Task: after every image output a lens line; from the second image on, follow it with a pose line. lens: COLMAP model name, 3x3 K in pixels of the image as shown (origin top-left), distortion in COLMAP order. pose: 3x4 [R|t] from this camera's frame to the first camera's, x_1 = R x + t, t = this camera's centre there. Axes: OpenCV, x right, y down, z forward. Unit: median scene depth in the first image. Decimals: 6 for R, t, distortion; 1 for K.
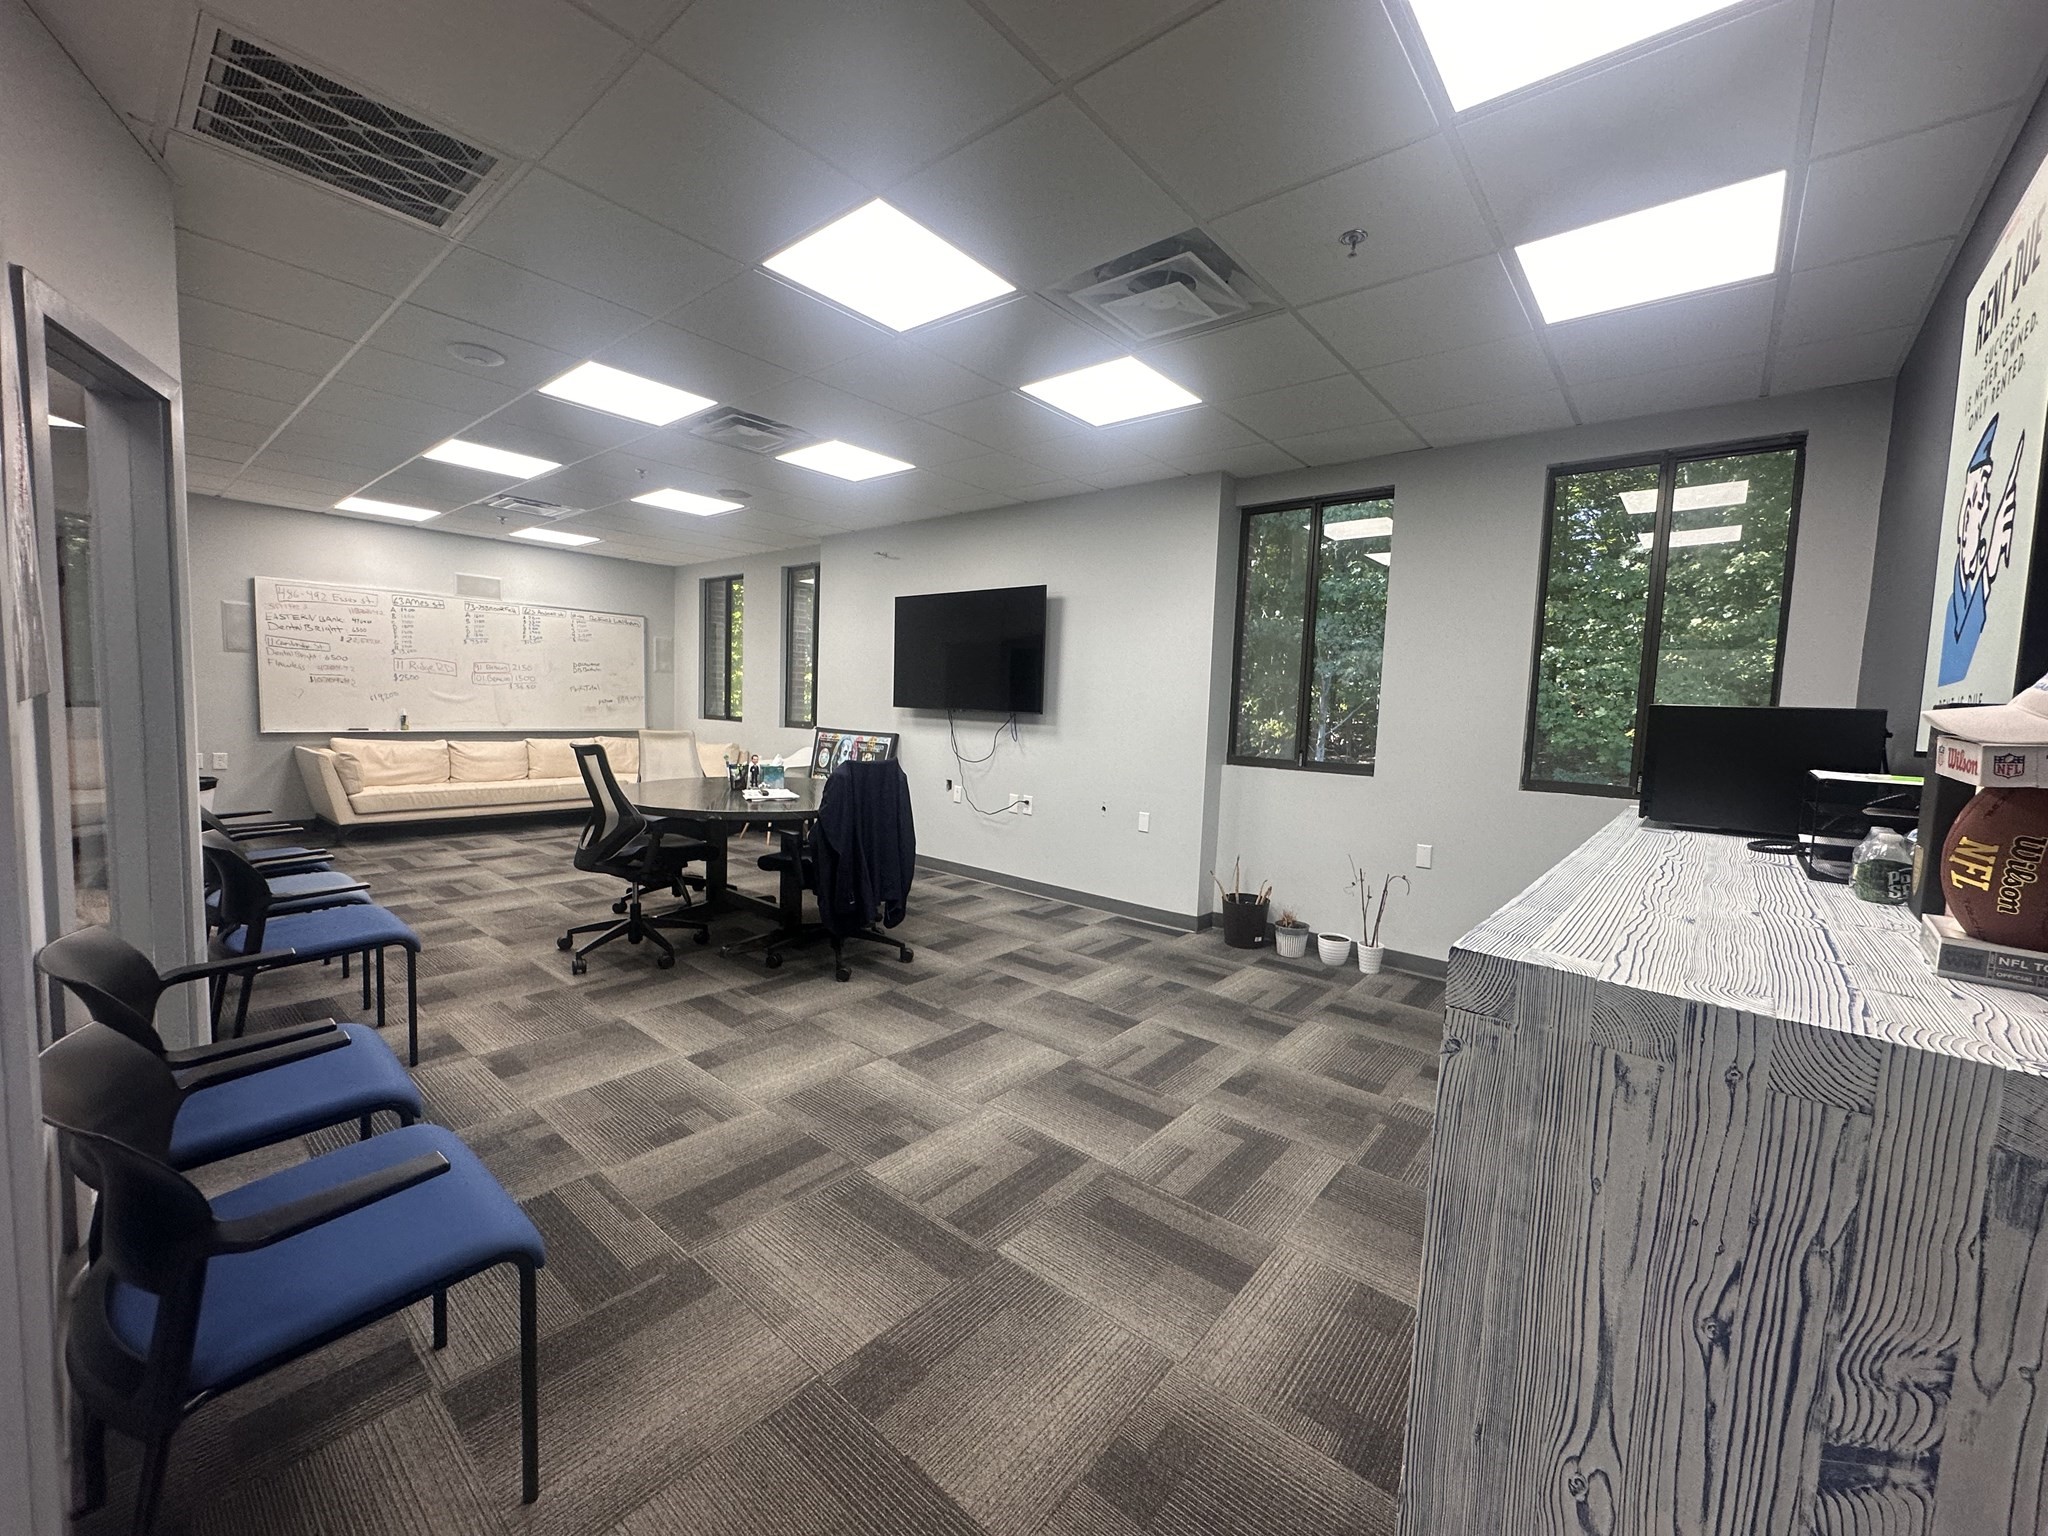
lens RADIAL K [[814.1, 0, 1029.8], [0, 814.1, 769.3], [0, 0, 1]] dist [0.002274, 0.000290]
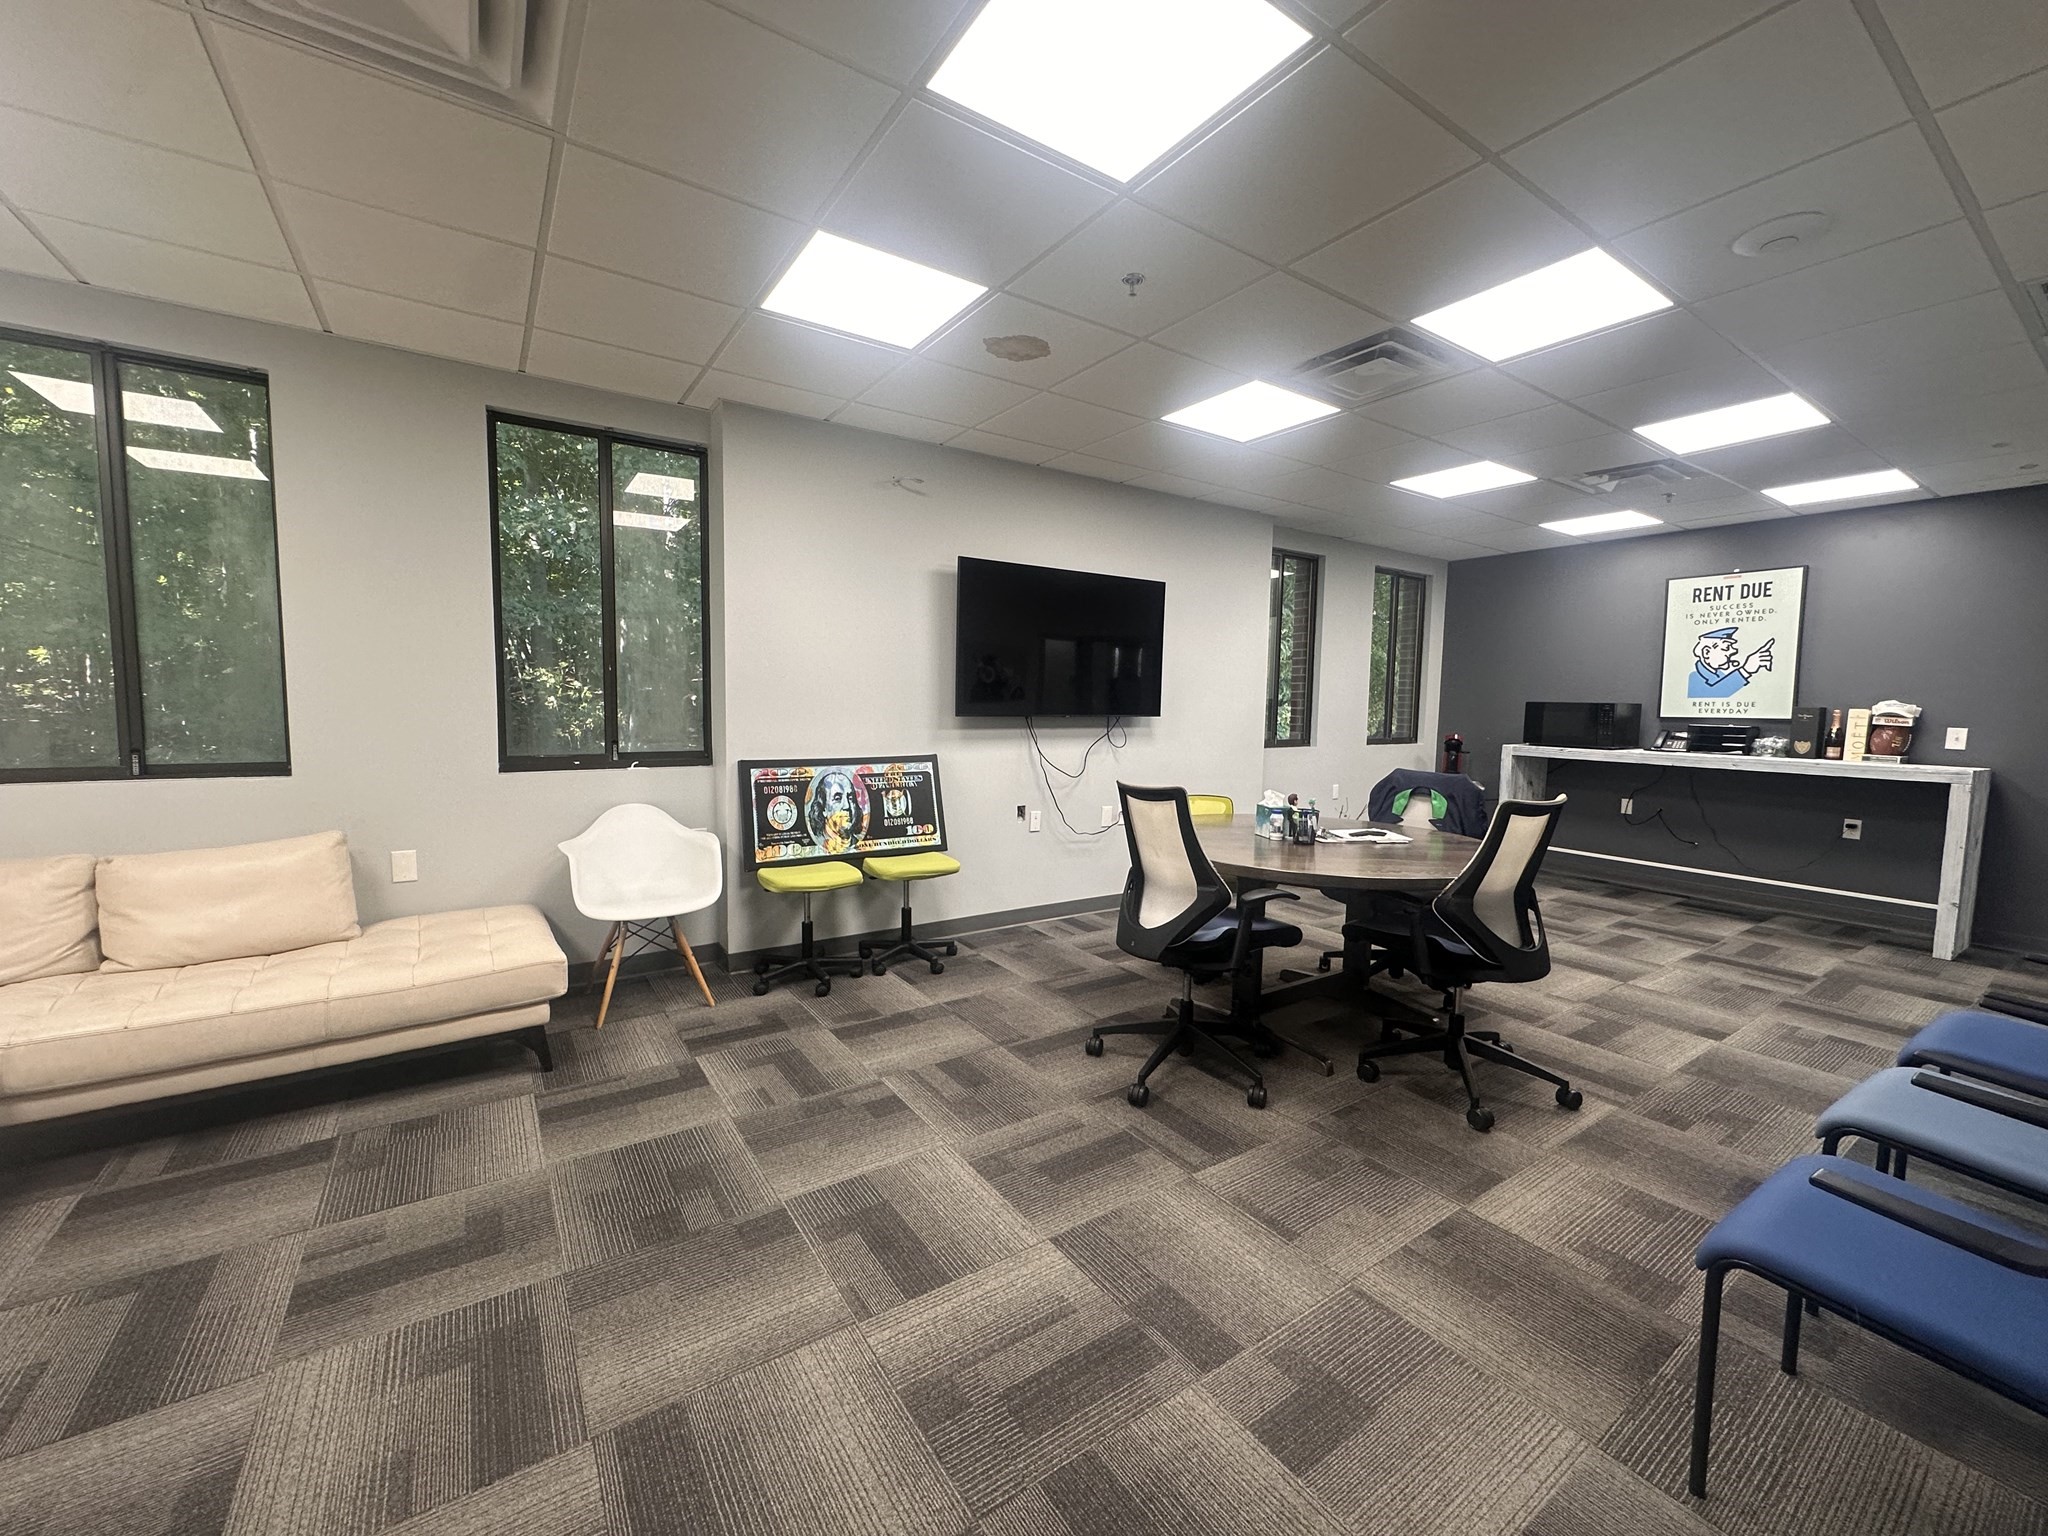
lens RADIAL K [[814.1, 0, 1029.8], [0, 814.1, 769.3], [0, 0, 1]] dist [0.002274, 0.000290]
pose [[0.266080, -0.123550, 0.956001, -0.848161], [0.067381, 0.991710, 0.109411, -0.107626], [-0.961593, 0.035304, 0.272199, 0.785531]]
